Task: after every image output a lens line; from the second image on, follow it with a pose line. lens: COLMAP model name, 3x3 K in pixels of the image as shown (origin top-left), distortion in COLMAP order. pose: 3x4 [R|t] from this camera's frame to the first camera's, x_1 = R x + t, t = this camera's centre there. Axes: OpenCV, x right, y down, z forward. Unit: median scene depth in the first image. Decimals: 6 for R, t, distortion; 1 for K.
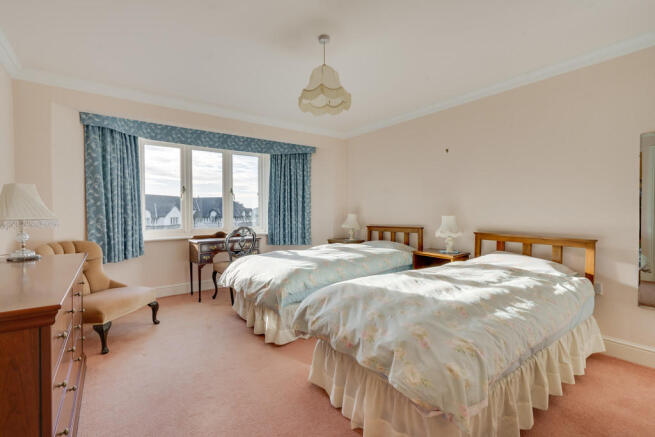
lens RADIAL K [[297.3, 0, 327.5], [0, 297.3, 217.2], [0, 0, 1]] dist [0.007842, -0.000207]
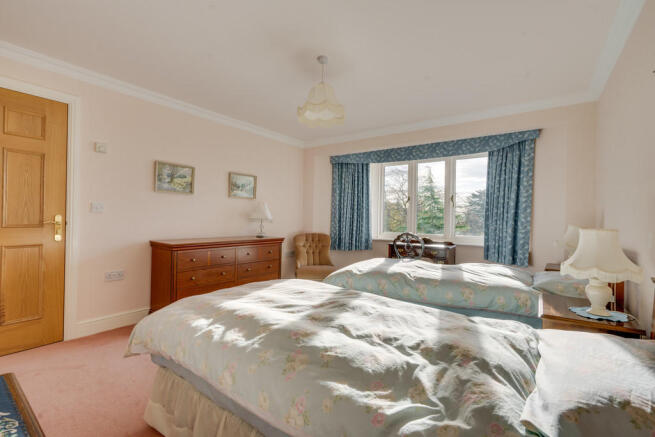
lens RADIAL K [[297.3, 0, 325.8], [0, 297.3, 217.5], [0, 0, 1]] dist [0.007842, -0.000207]
pose [[0.283252, 0.008485, -0.959008, 0.597683], [-0.044954, 0.998979, -0.004439, -0.004322], [0.957991, 0.044369, 0.283344, 0.413712]]
